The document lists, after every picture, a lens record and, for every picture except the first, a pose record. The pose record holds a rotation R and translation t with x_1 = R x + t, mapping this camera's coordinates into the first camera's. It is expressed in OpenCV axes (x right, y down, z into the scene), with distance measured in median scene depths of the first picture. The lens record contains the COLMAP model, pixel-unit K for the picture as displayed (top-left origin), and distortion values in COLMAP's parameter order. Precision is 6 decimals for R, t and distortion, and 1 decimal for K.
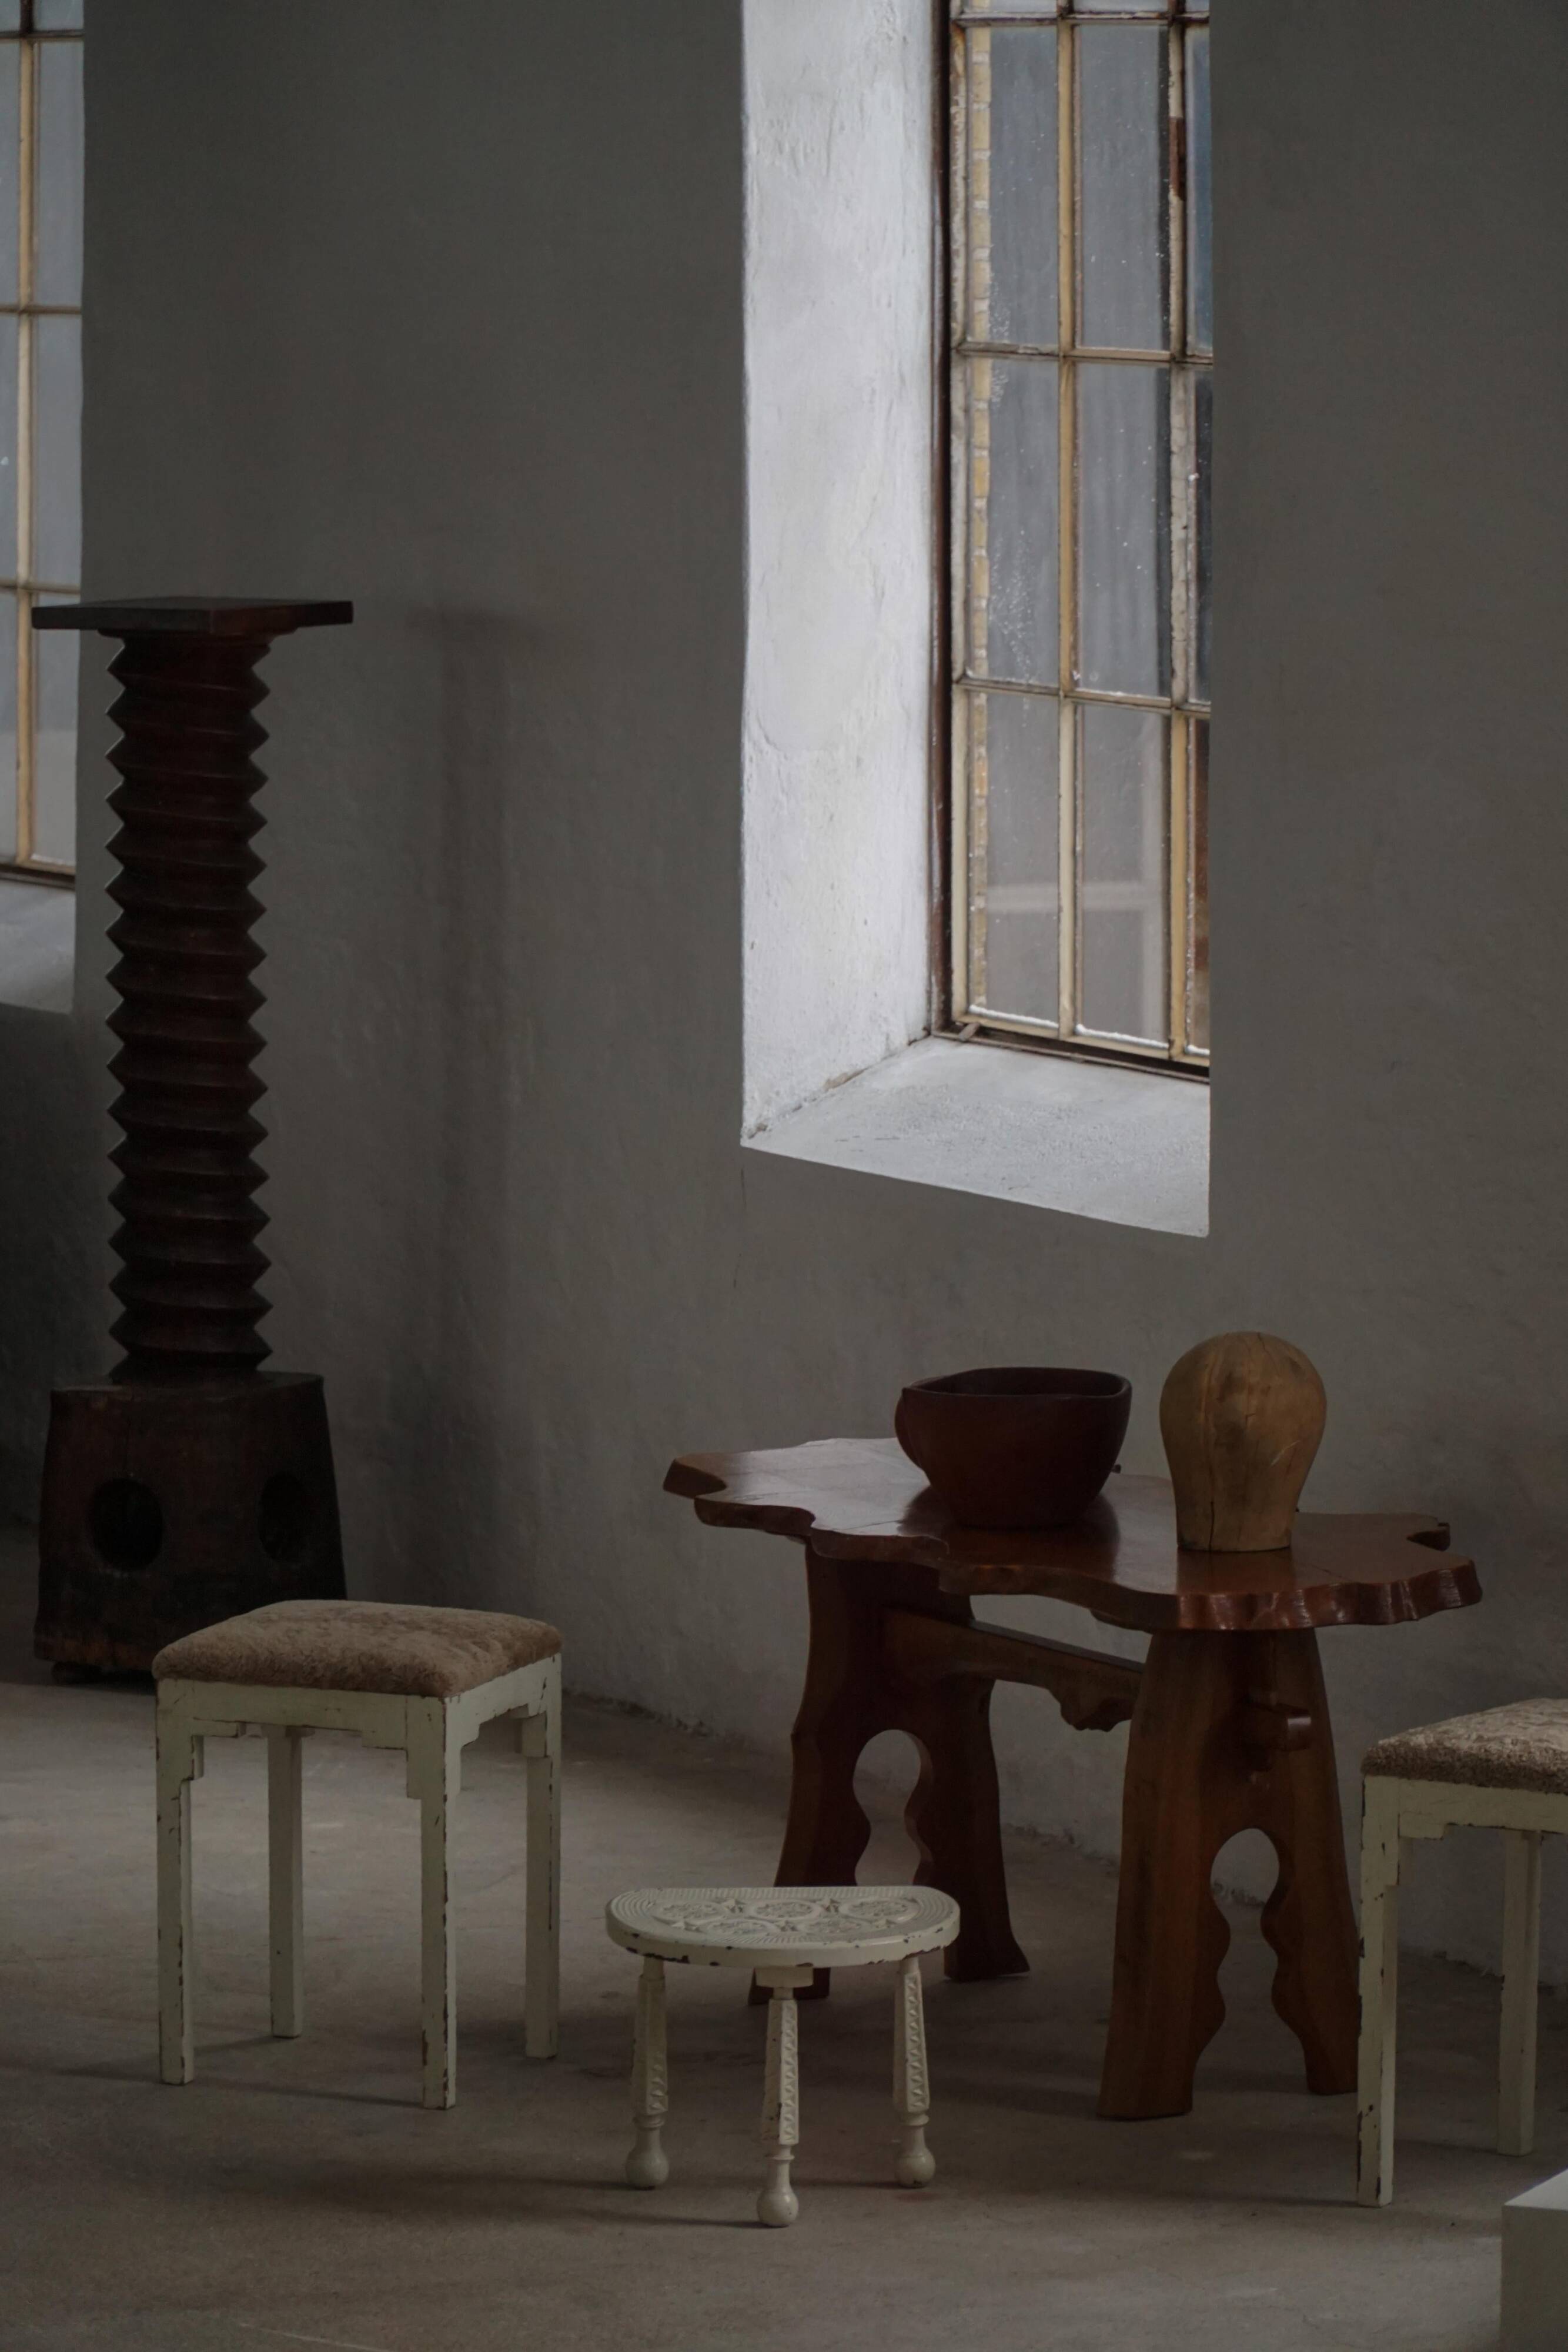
lens RADIAL K [[11472.3, 0, 785.7], [0, 11472.3, 1238.9], [0, 0, 1]] dist [-1.510946, 22.072362]
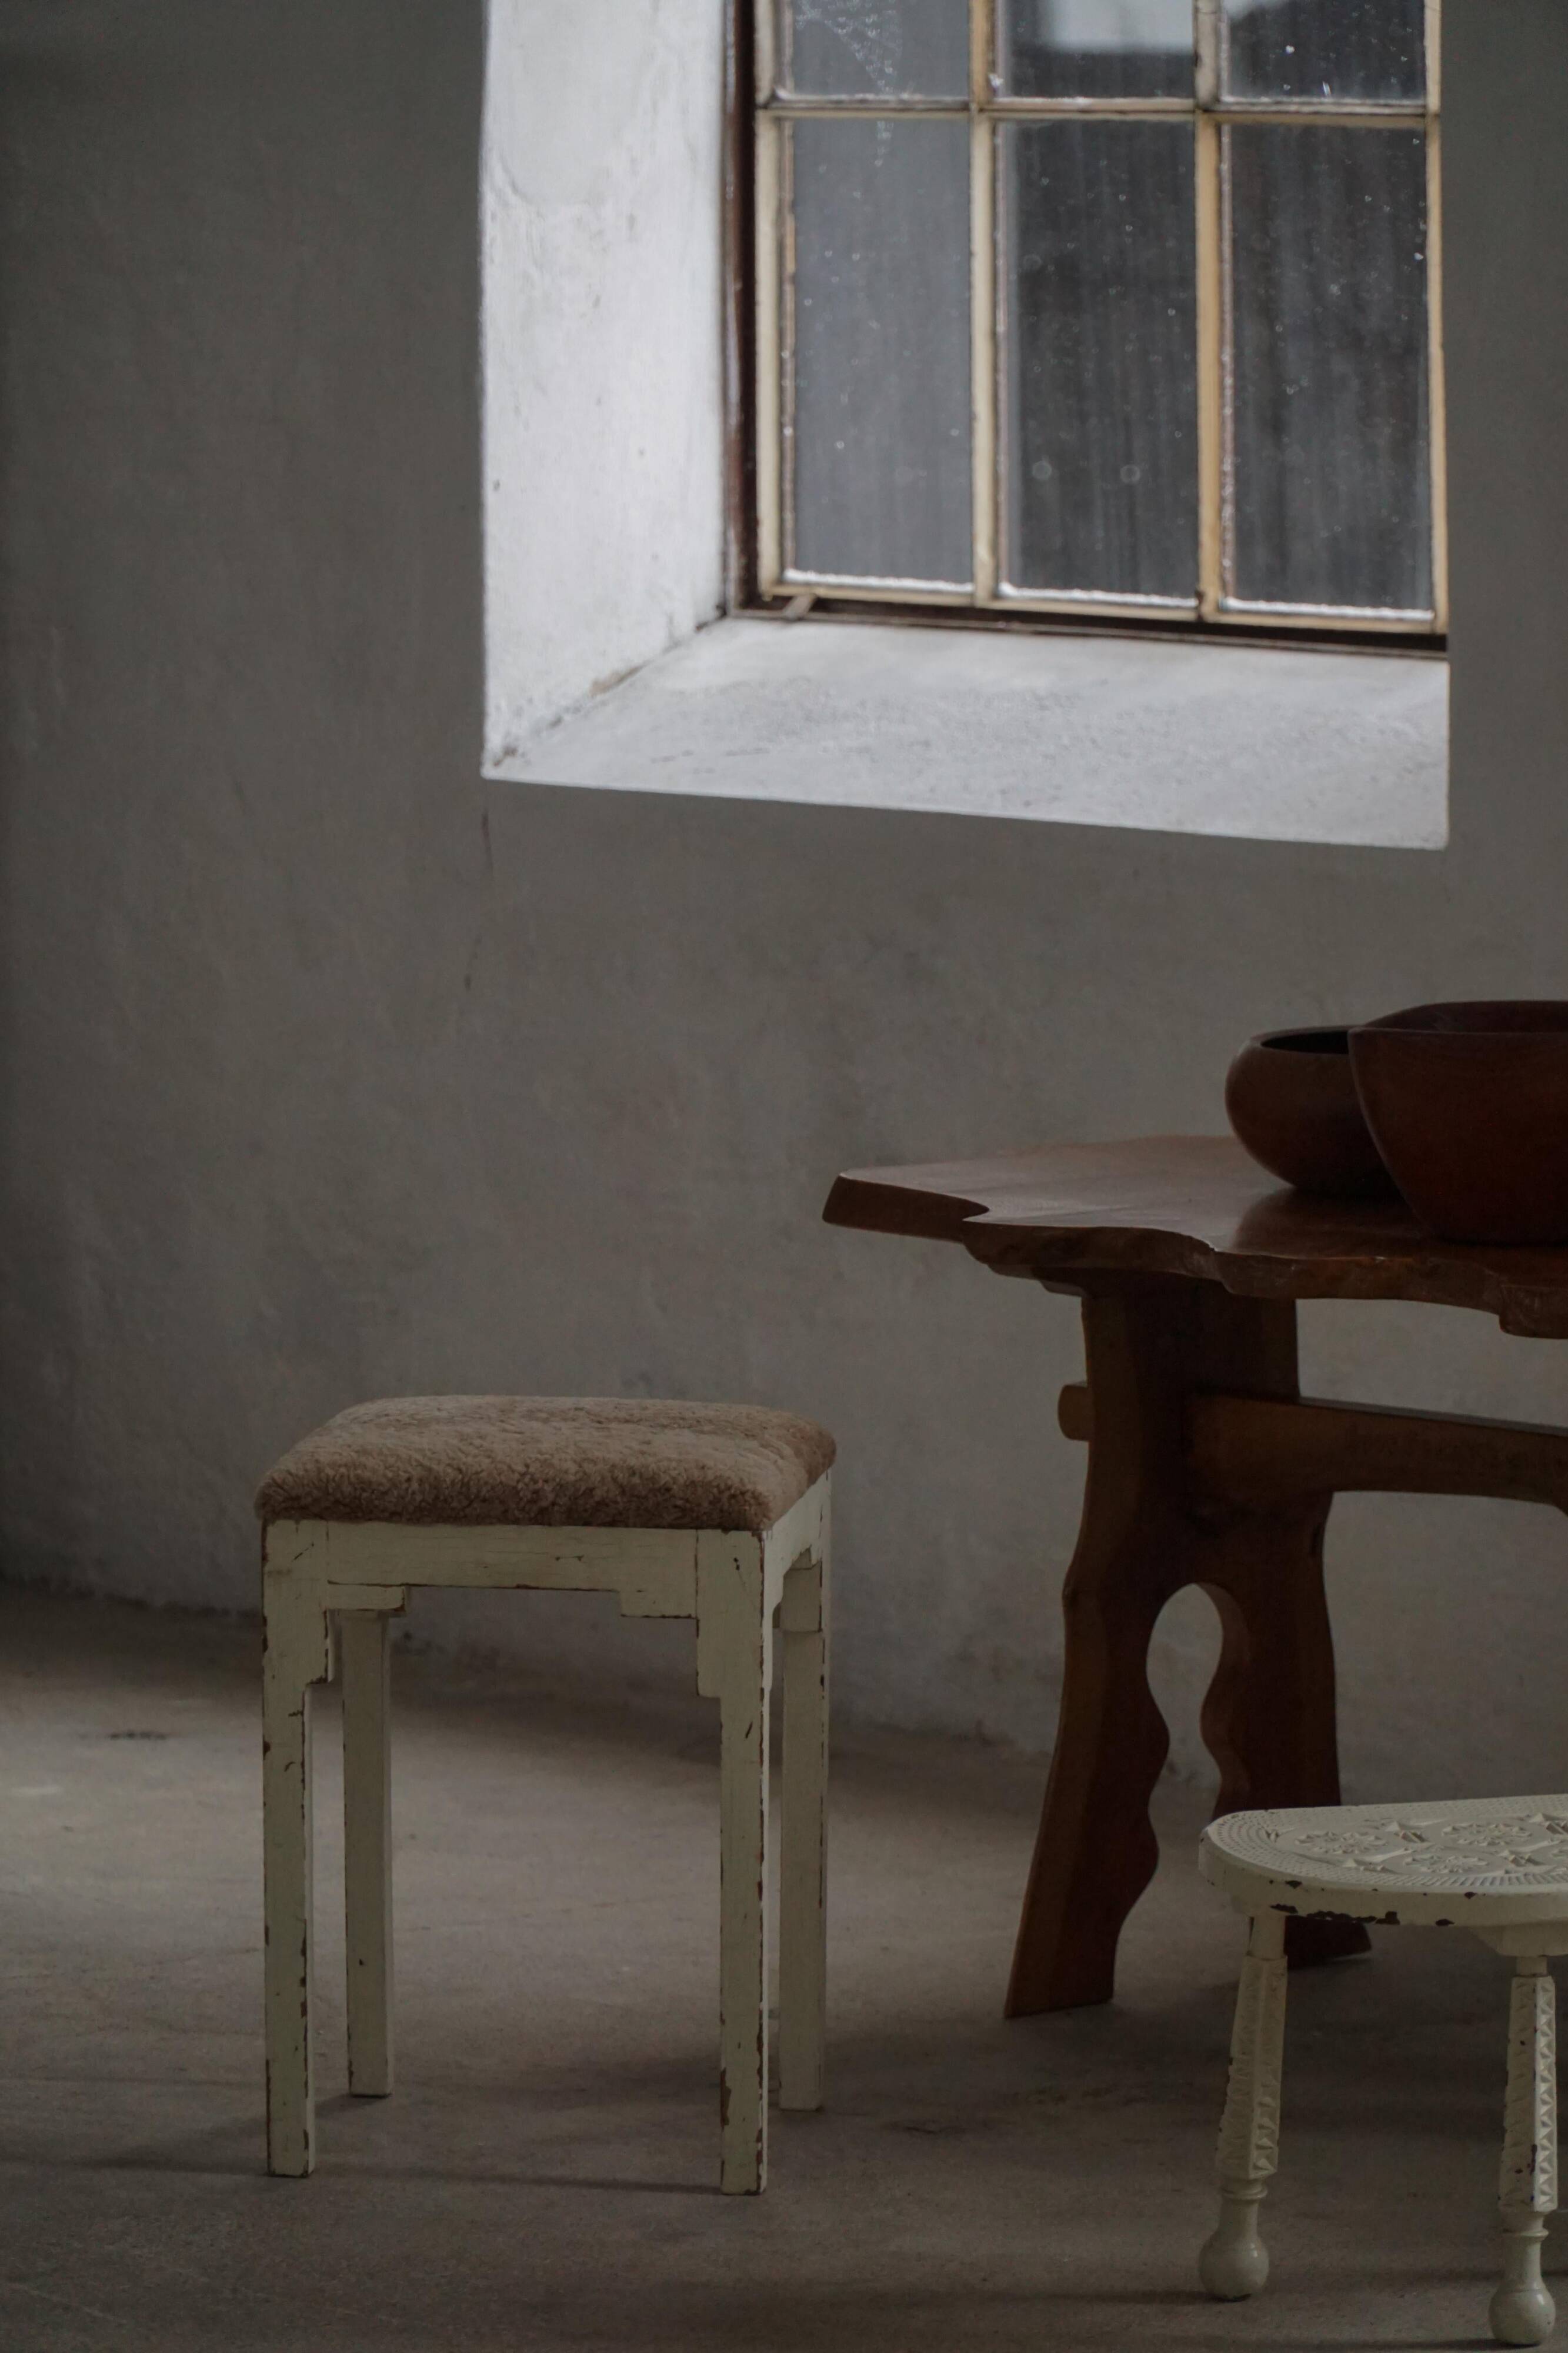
lens RADIAL K [[12589.3, 0, 783.5], [0, 12589.3, 1410.8], [0, 0, 1]] dist [-1.641086, 17.433098]
pose [[0.980062, -0.031104, 0.196245, -0.135072], [0.029053, 0.999489, 0.013322, 0.020284], [-0.196559, -0.007355, 0.980464, 0.270731]]
